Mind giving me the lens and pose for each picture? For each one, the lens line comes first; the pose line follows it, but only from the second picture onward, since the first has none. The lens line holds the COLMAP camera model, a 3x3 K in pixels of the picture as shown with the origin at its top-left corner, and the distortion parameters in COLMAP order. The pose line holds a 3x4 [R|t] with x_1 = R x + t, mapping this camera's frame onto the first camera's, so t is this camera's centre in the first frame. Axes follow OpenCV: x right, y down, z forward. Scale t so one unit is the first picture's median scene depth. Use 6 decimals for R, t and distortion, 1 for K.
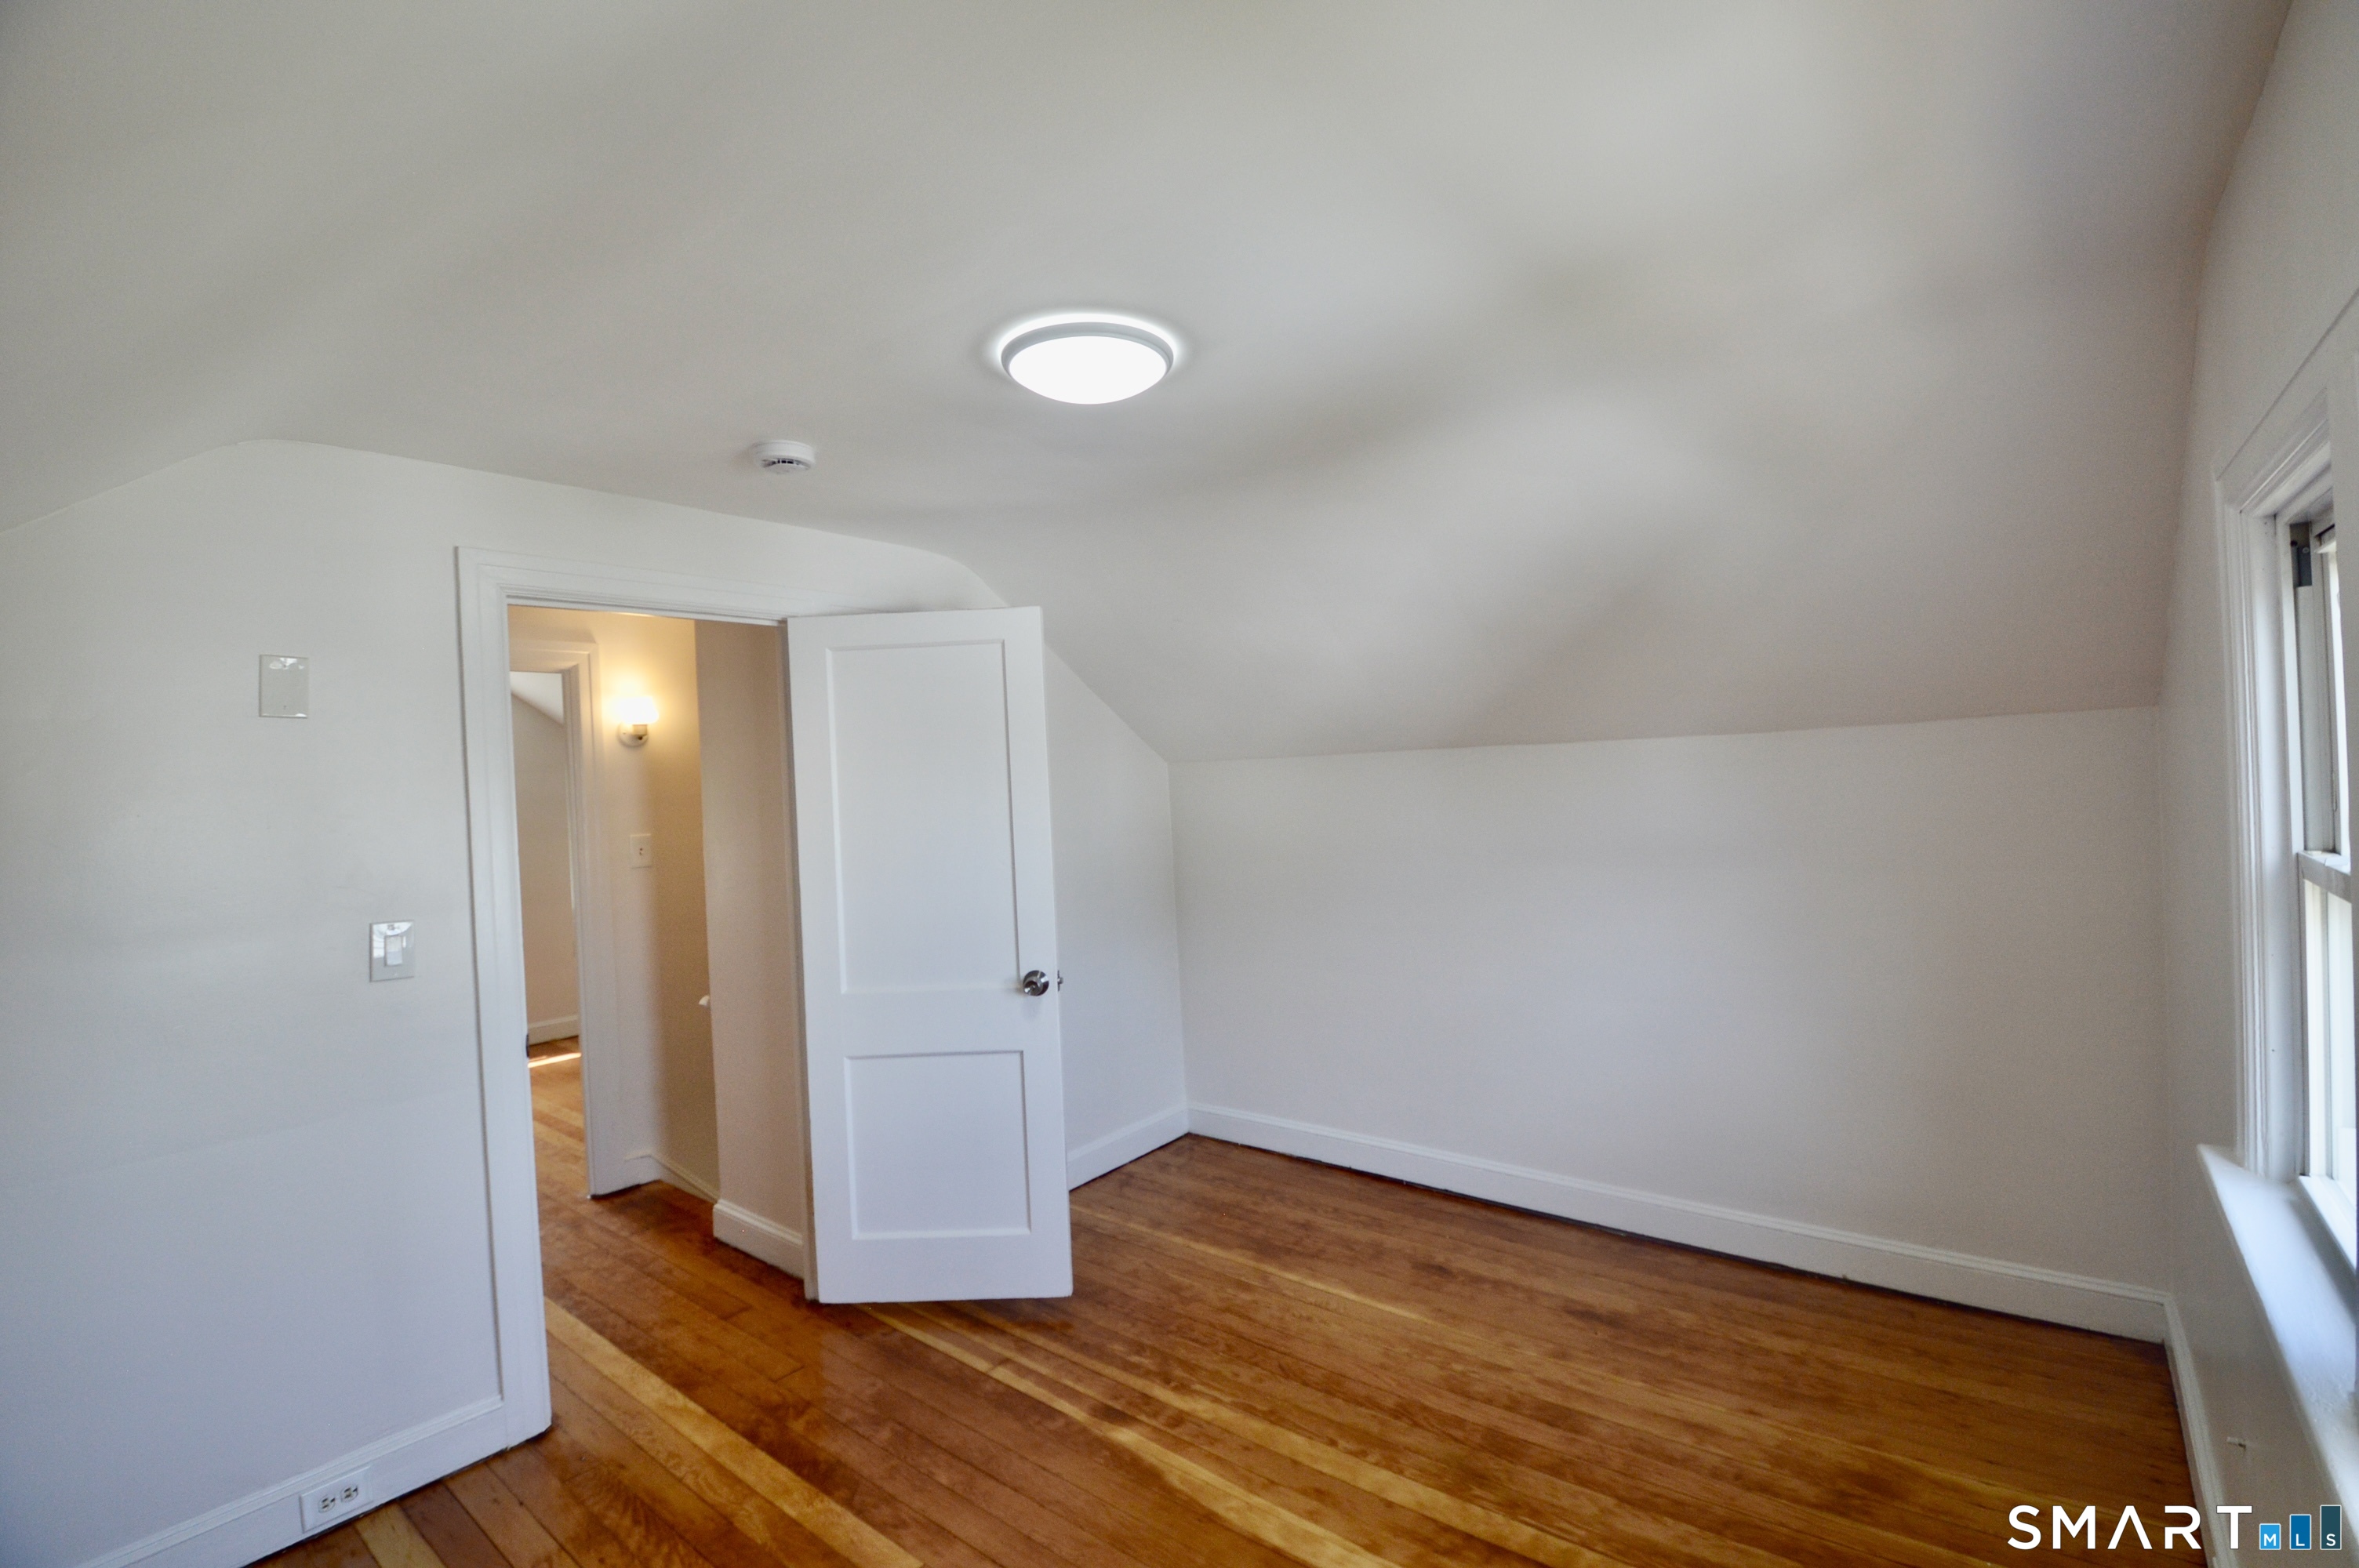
lens RADIAL K [[1053.3, 0, 1188.6], [0, 1053.3, 776.3], [0, 0, 1]] dist [0.010669, -0.021429]
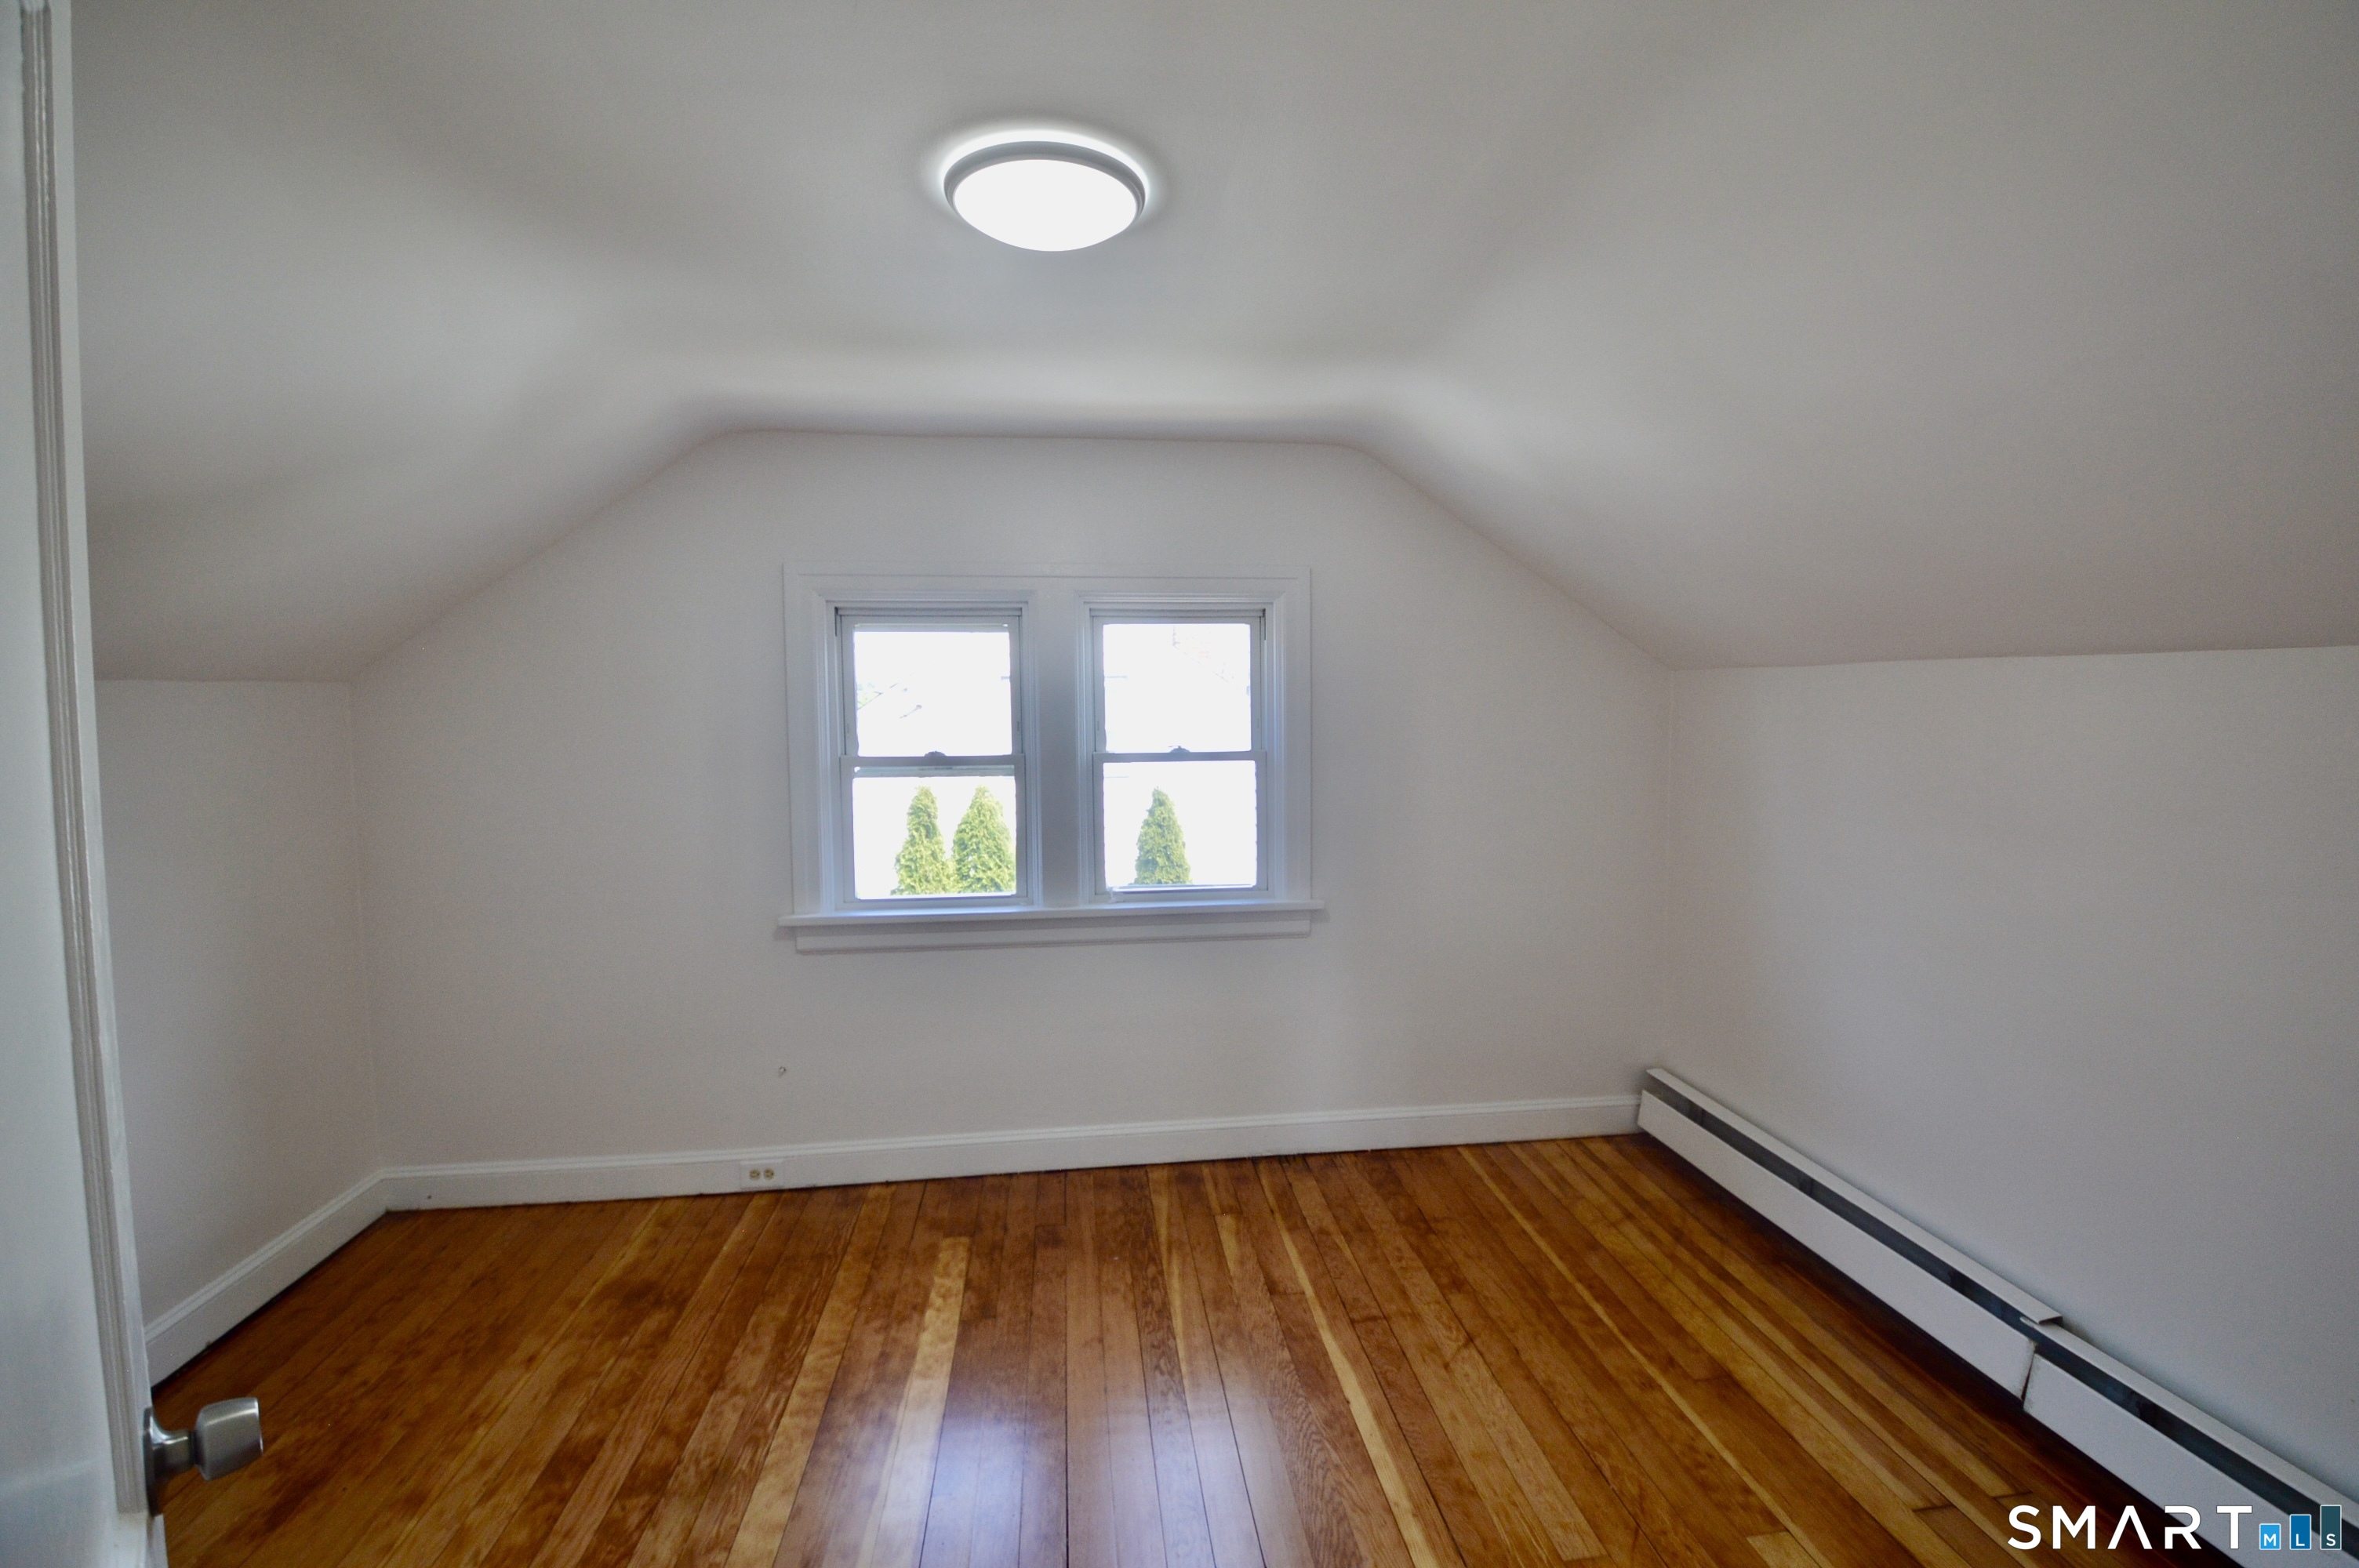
lens RADIAL K [[1053.3, 0, 1188.6], [0, 1053.3, 776.3], [0, 0, 1]] dist [0.010669, -0.021429]
pose [[-0.713753, 0.004572, 0.700383, -0.636973], [0.036799, 0.998842, 0.030982, 0.035503], [-0.699430, 0.047887, -0.713095, 1.267926]]
